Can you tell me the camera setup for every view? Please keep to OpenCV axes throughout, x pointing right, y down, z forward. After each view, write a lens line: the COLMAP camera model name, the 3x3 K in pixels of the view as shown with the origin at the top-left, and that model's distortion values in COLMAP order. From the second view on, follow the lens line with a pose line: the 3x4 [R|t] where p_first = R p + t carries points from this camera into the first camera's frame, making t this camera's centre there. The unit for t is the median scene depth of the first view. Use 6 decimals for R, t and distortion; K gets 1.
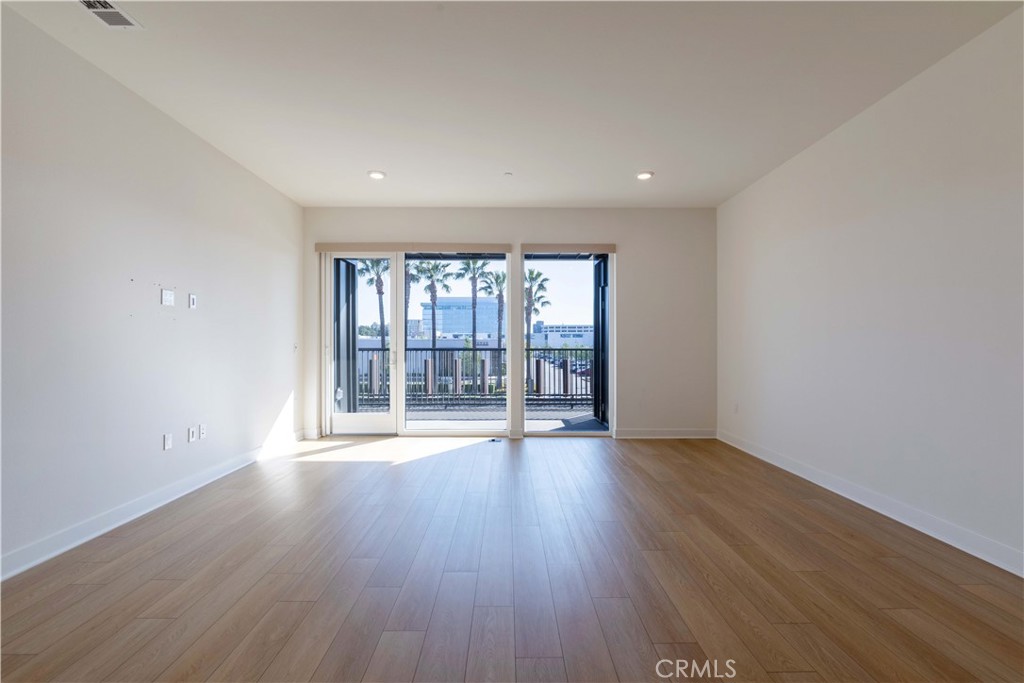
lens RADIAL K [[447.0, 0, 506.2], [0, 447.0, 340.8], [0, 0, 1]] dist [0.010601, -0.000095]
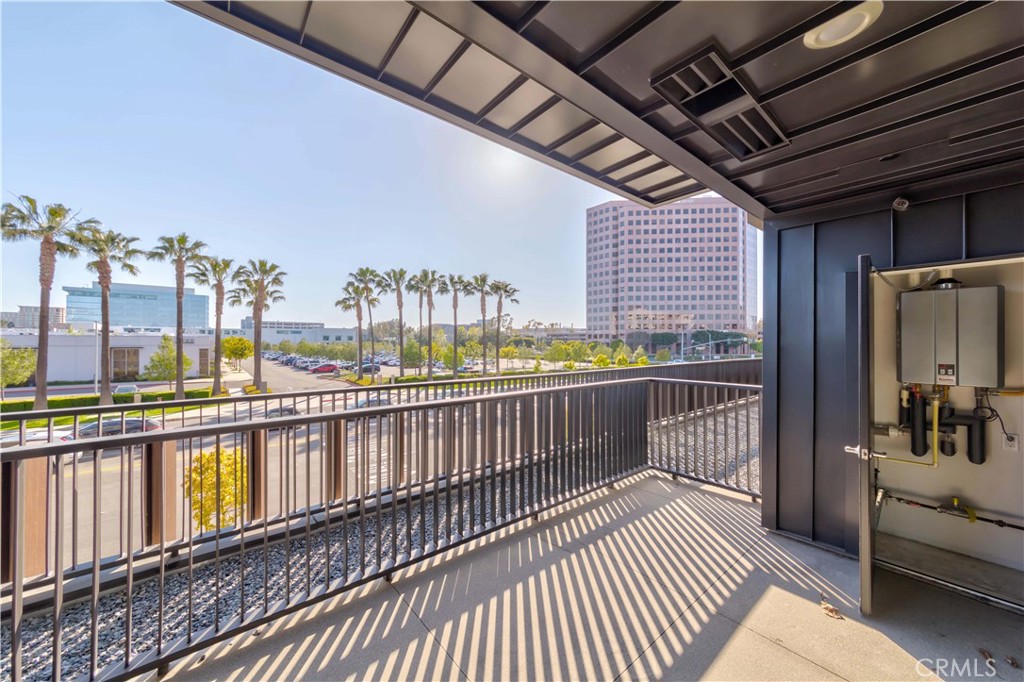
lens RADIAL K [[369.9, 0, 509.9], [0, 369.9, 340.1], [0, 0, 1]] dist [0.001055, 0.000281]
pose [[0.770899, 0.002871, 0.636951, -0.040947], [-0.007589, 0.999960, 0.004677, -0.006834], [-0.636912, -0.008439, 0.770890, 0.119530]]
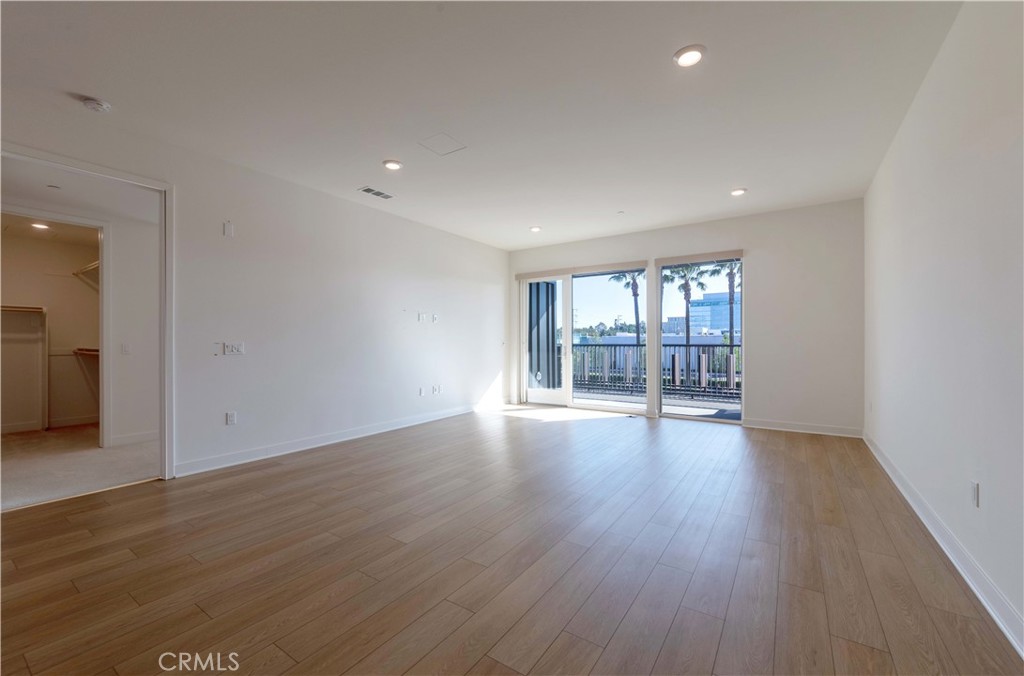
lens RADIAL K [[407.0, 0, 513.2], [0, 407.0, 341.2], [0, 0, 1]] dist [0.003236, 0.000760]
pose [[0.827740, -0.002224, -0.561107, 0.036228], [0.007177, 0.999952, 0.006624, -0.000298], [0.561066, -0.009510, 0.827716, -0.015378]]
